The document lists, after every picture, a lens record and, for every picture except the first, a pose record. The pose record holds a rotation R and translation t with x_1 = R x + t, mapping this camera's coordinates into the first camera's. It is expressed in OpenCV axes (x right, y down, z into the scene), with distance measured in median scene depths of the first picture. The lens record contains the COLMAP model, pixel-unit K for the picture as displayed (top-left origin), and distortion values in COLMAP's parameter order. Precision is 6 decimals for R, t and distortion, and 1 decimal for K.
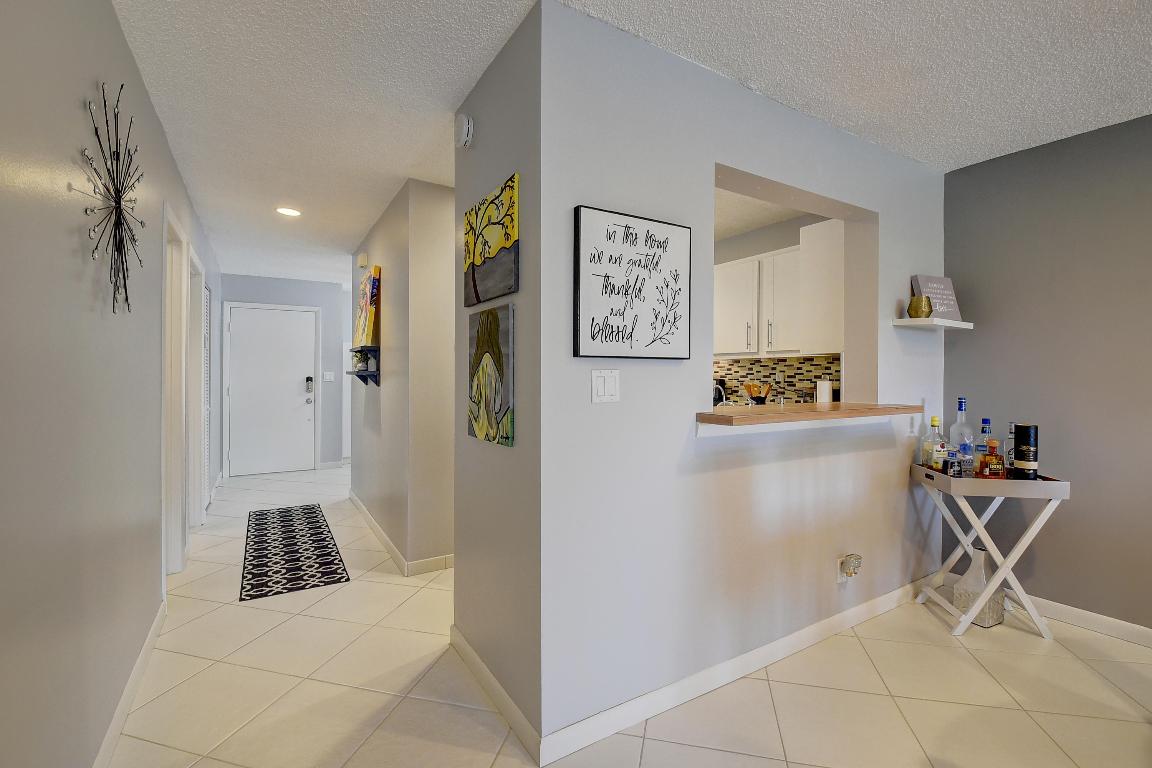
lens RADIAL K [[512.0, 0, 572.5], [0, 512.0, 374.3], [0, 0, 1]] dist [-0.003422, -0.015716]
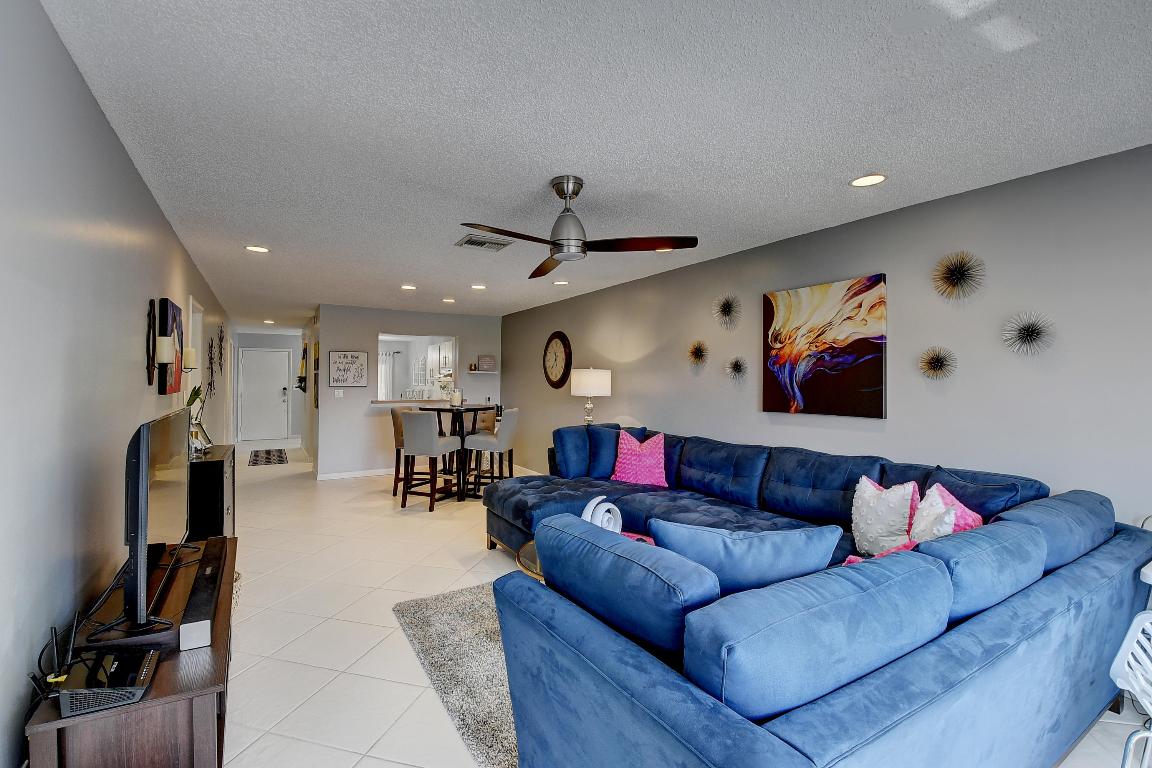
lens RADIAL K [[531.2, 0, 570.8], [0, 531.2, 374.5], [0, 0, 1]] dist [-0.000881, -0.000067]
pose [[0.999739, 0.001611, -0.022774, 1.697878], [-0.001837, 0.999950, -0.009875, -0.075328], [0.022757, 0.009914, 0.999692, -2.701421]]
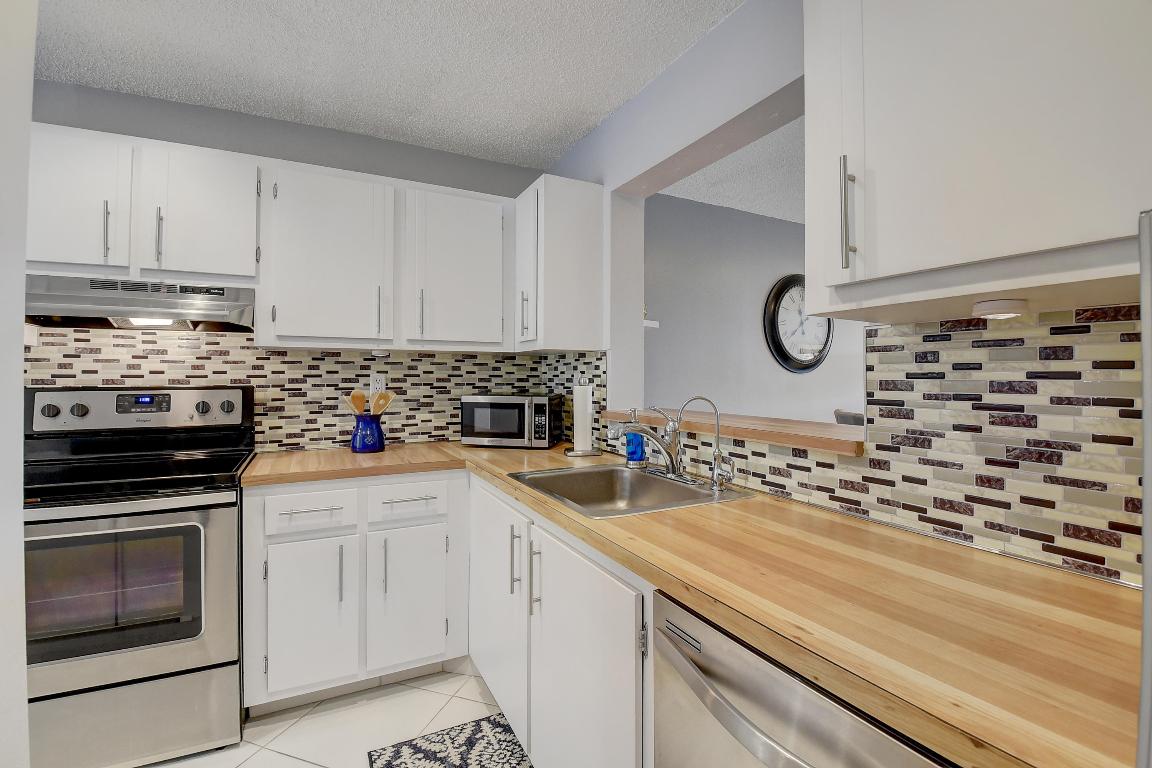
lens RADIAL K [[506.0, 0, 571.6], [0, 506.0, 375.9], [0, 0, 1]] dist [0.016234, -0.025965]
pose [[0.070075, 0.000274, 0.997542, -0.394698], [-0.003218, 0.999995, -0.000049, -0.003171], [-0.997537, -0.003207, 0.070076, 1.361920]]
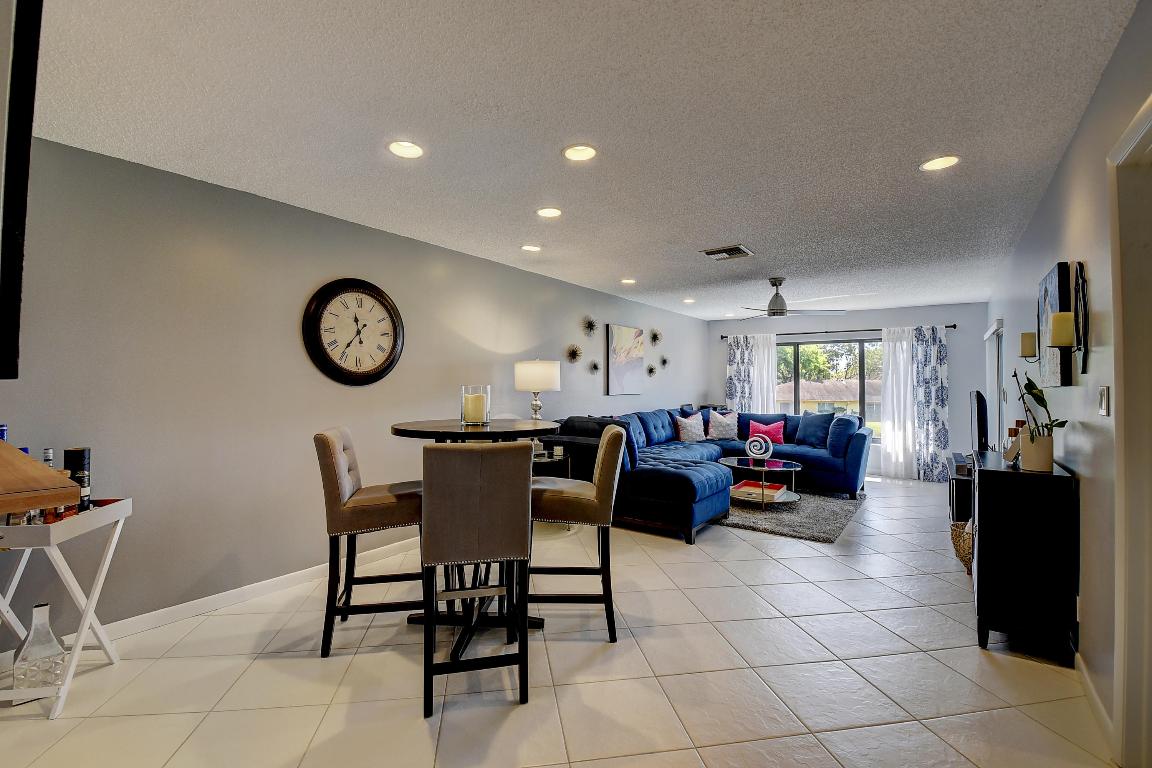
lens RADIAL K [[506.0, 0, 571.6], [0, 506.0, 375.9], [0, 0, 1]] dist [0.016234, -0.025965]
pose [[-0.387475, 0.013948, 0.921775, -0.349329], [-0.003954, 0.999851, -0.016791, -0.024734], [-0.921872, -0.010151, -0.387362, 0.644139]]
